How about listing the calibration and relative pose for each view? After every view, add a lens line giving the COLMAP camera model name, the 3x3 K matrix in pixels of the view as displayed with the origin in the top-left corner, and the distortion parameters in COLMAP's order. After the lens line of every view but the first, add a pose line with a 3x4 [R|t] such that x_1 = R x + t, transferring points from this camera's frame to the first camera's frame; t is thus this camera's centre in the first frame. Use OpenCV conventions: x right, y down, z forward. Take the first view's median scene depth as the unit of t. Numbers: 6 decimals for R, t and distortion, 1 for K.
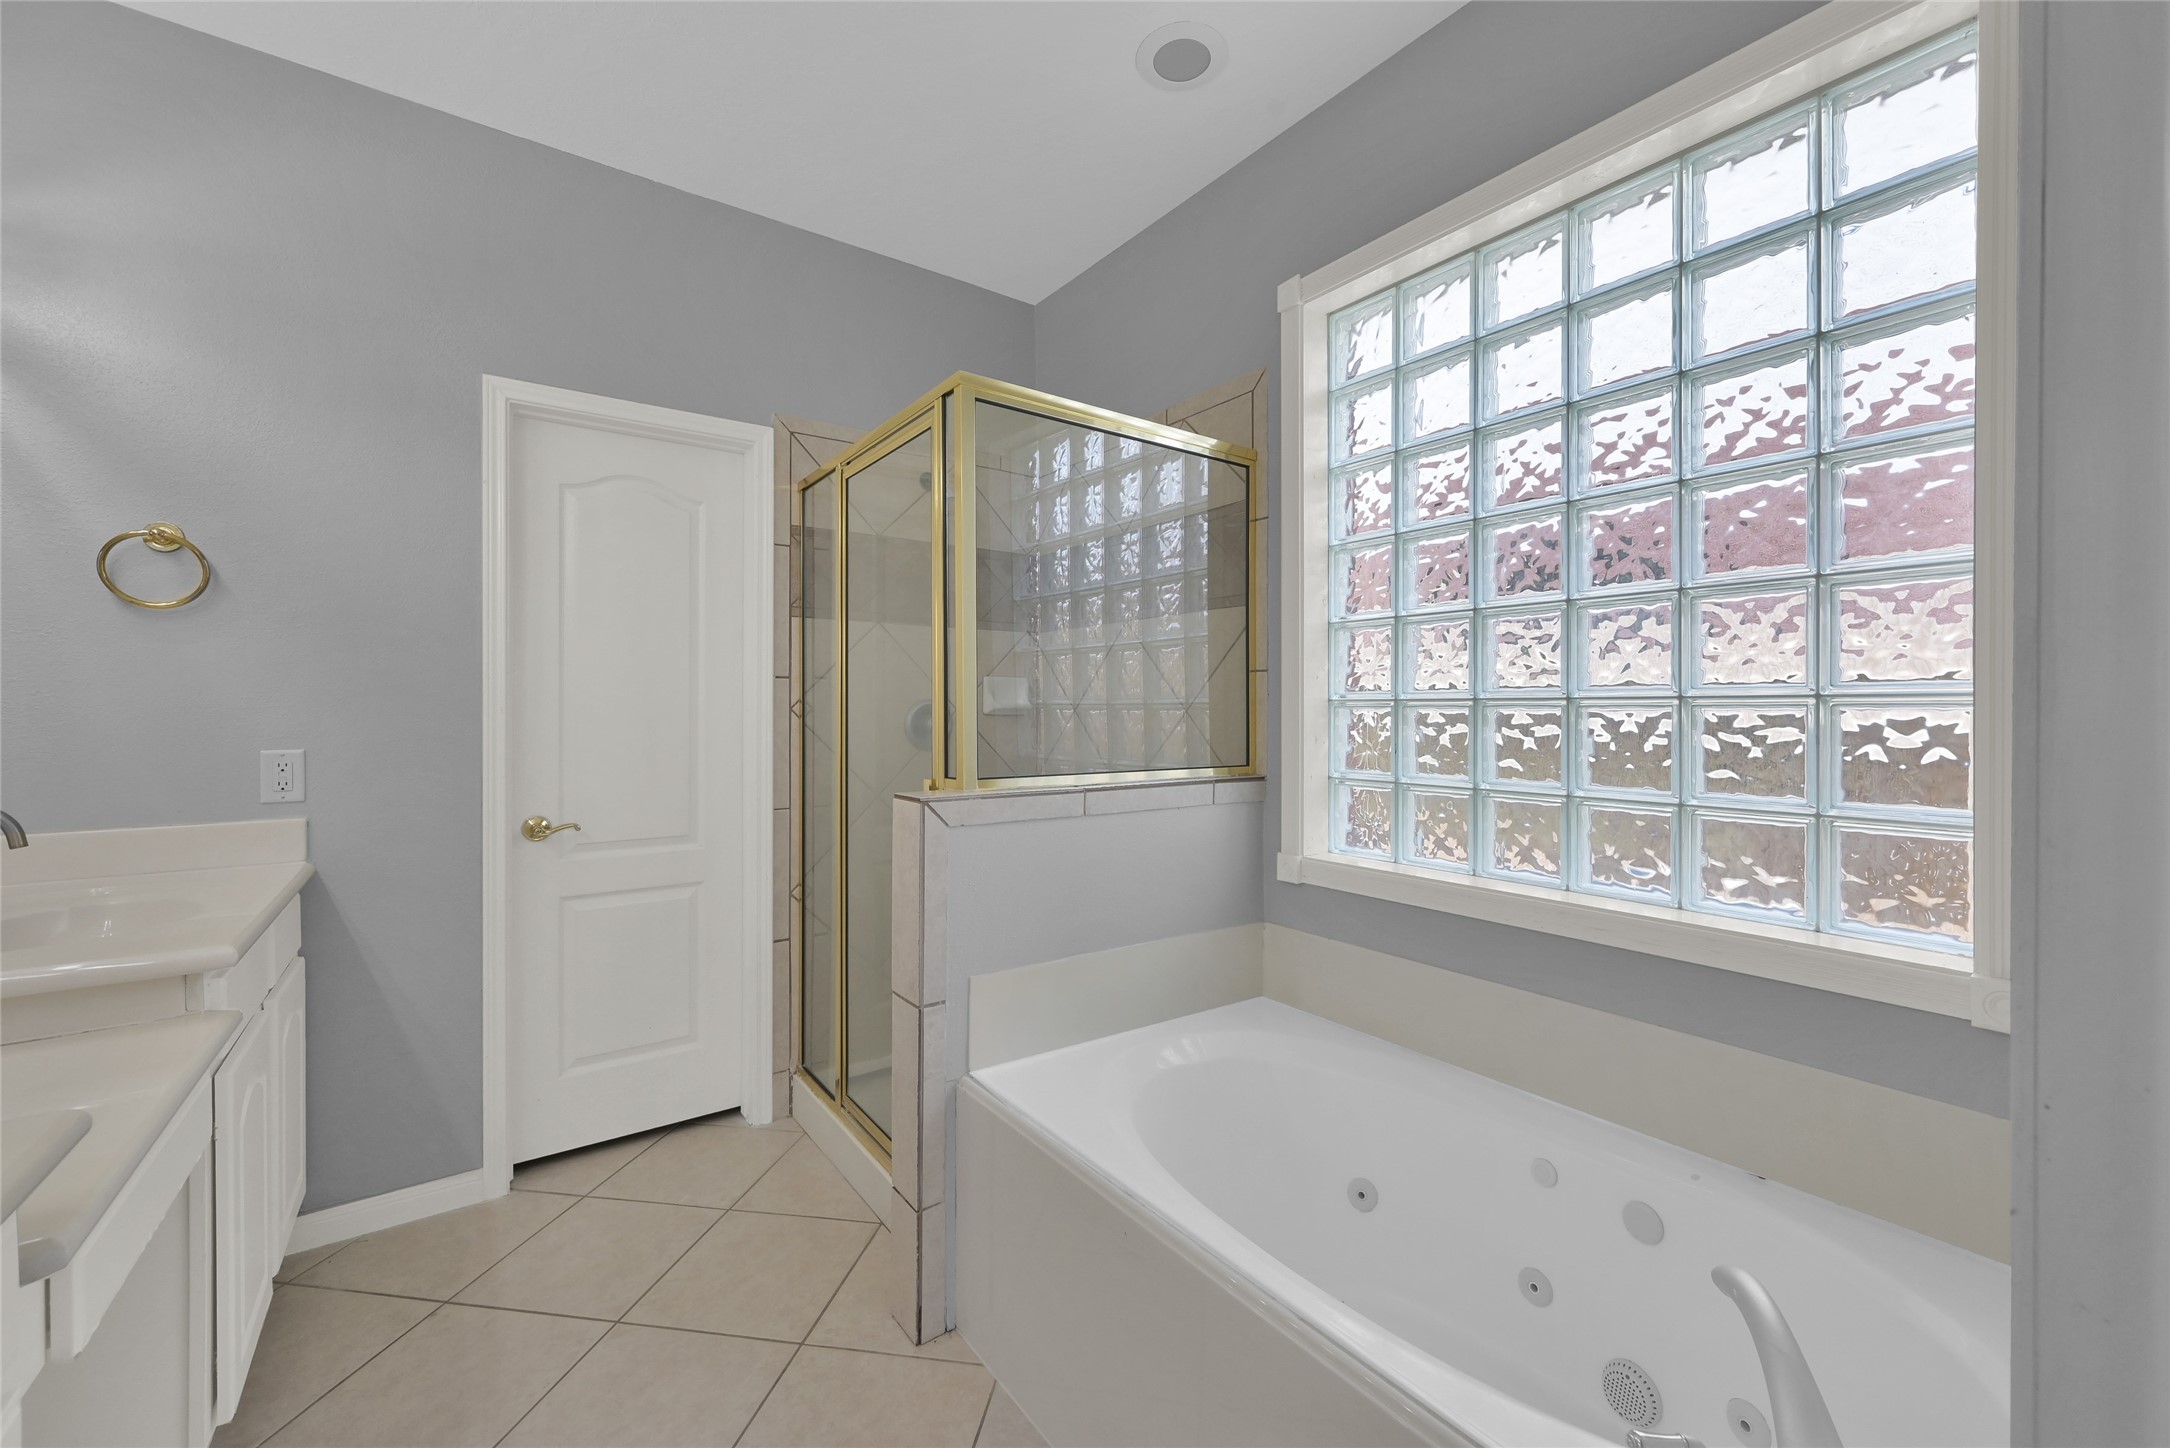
lens RADIAL K [[868.8, 0, 1094.8], [0, 868.8, 707.9], [0, 0, 1]] dist [-0.013751, 0.000207]
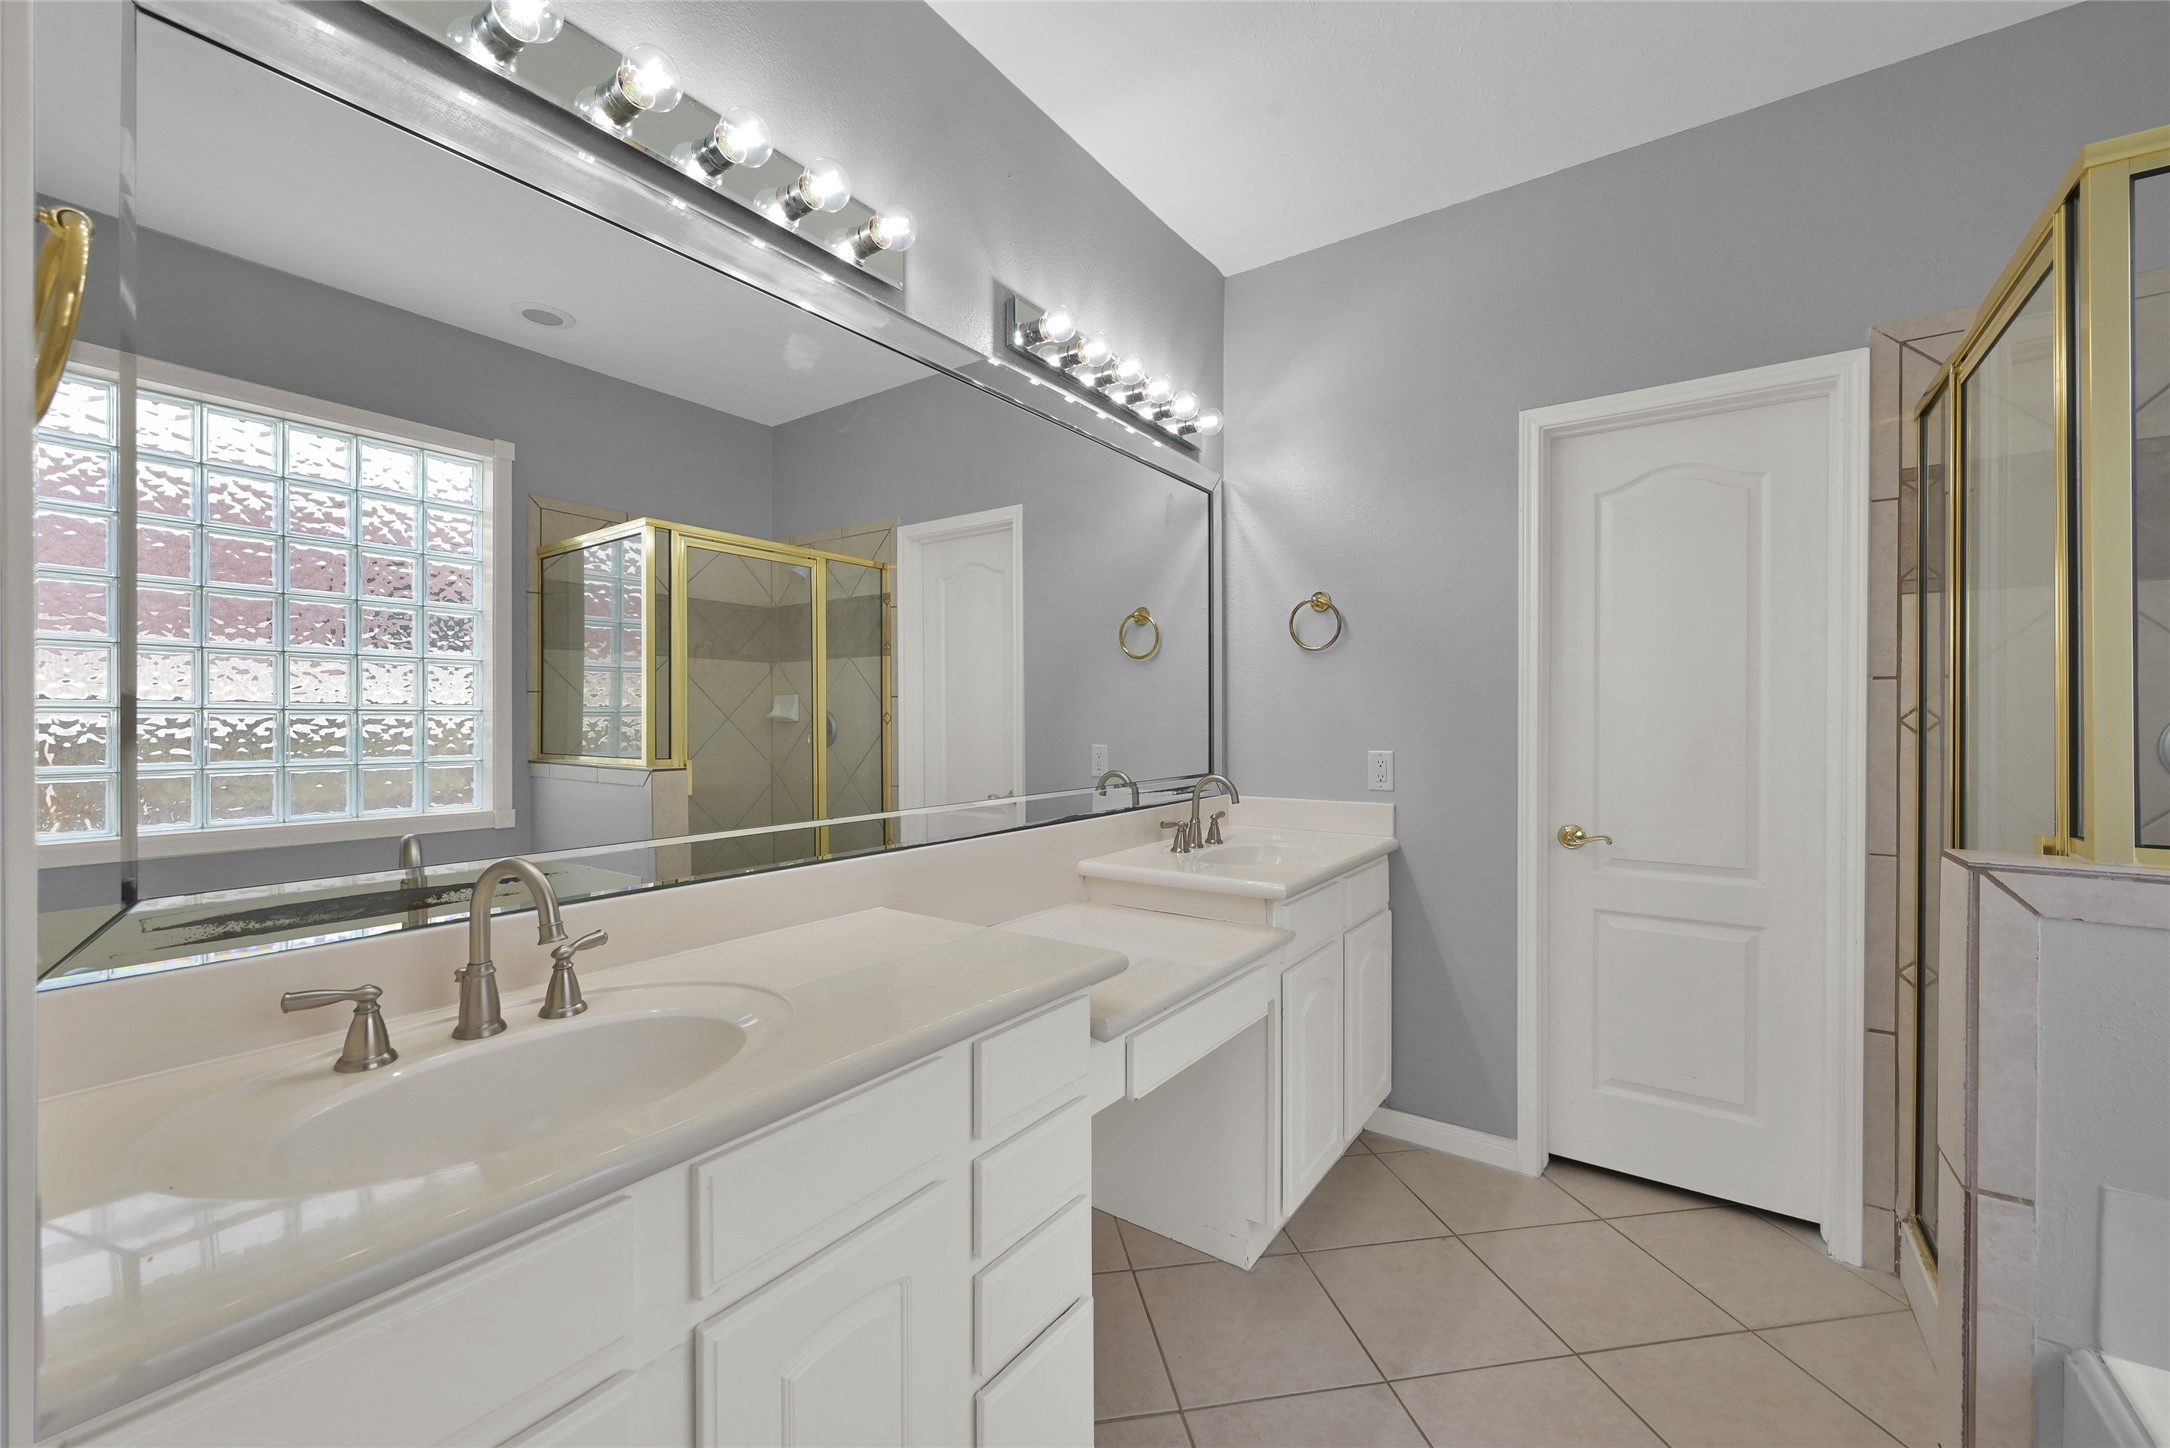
lens RADIAL K [[875.7, 0, 1083.5], [0, 875.7, 721.0], [0, 0, 1]] dist [-0.002246, 0.000140]
pose [[0.286553, 0.001528, -0.958063, 0.185343], [-0.000825, 0.999999, 0.001348, 0.001535], [0.958064, 0.000404, 0.286554, 0.149447]]
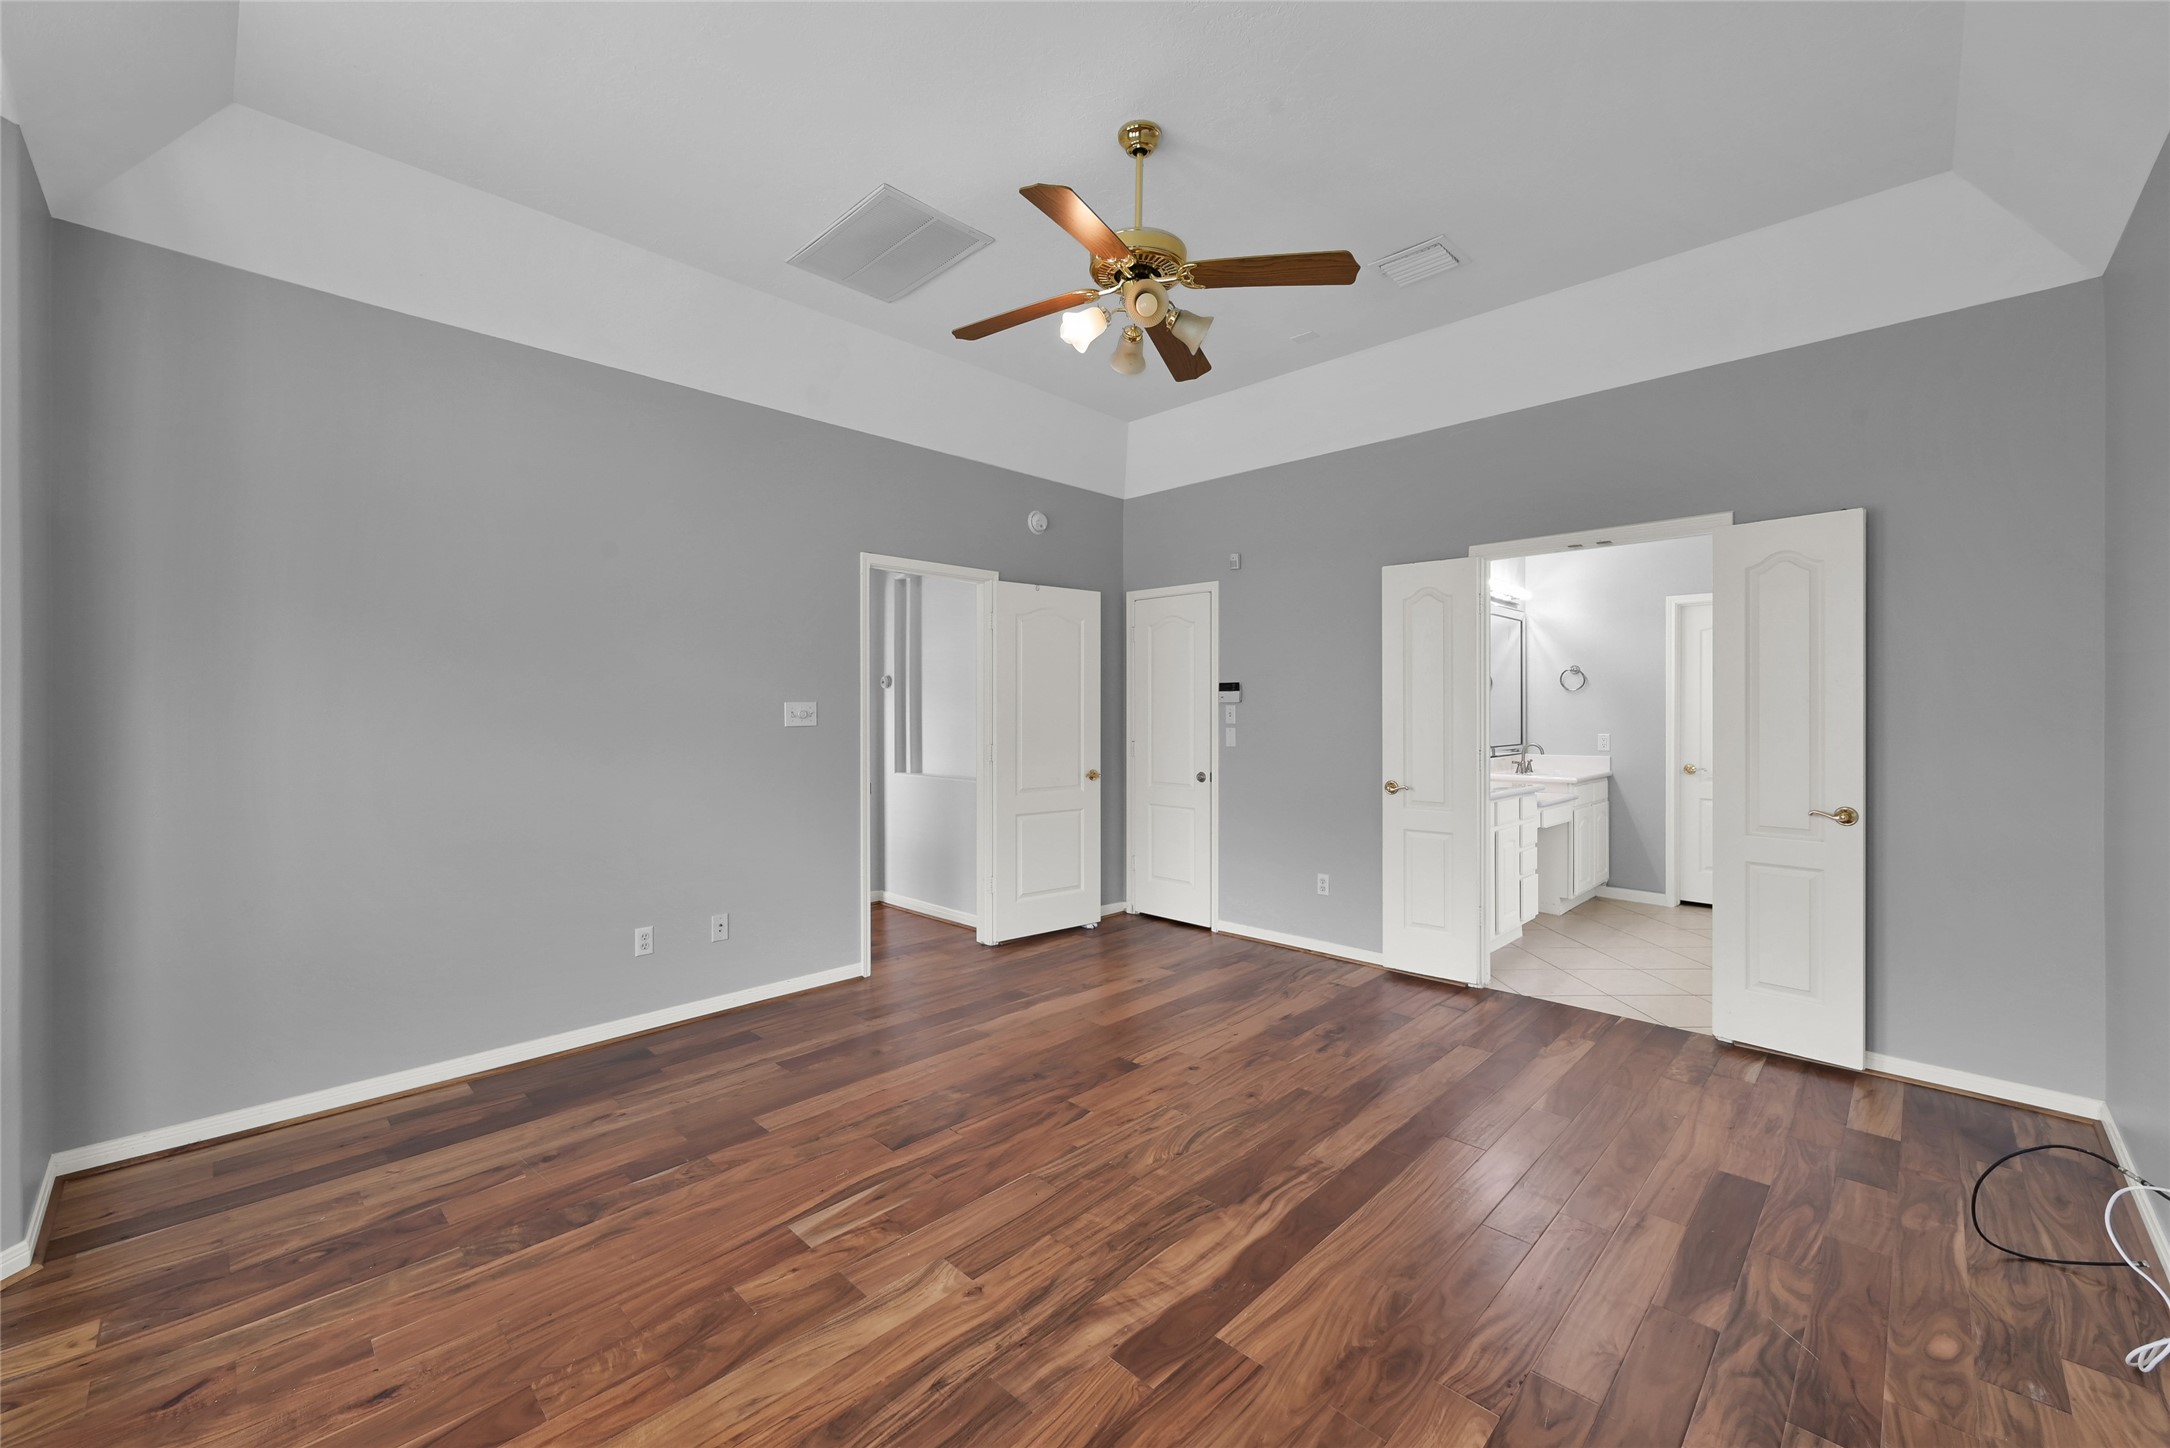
lens RADIAL K [[861.7, 0, 1077.4], [0, 861.7, 709.5], [0, 0, 1]] dist [0.000866, 0.000179]
pose [[0.129019, -0.001571, -0.991641, 1.651341], [-0.001844, 0.999997, -0.001824, -0.027443], [0.991640, 0.002064, 0.129016, -1.120831]]
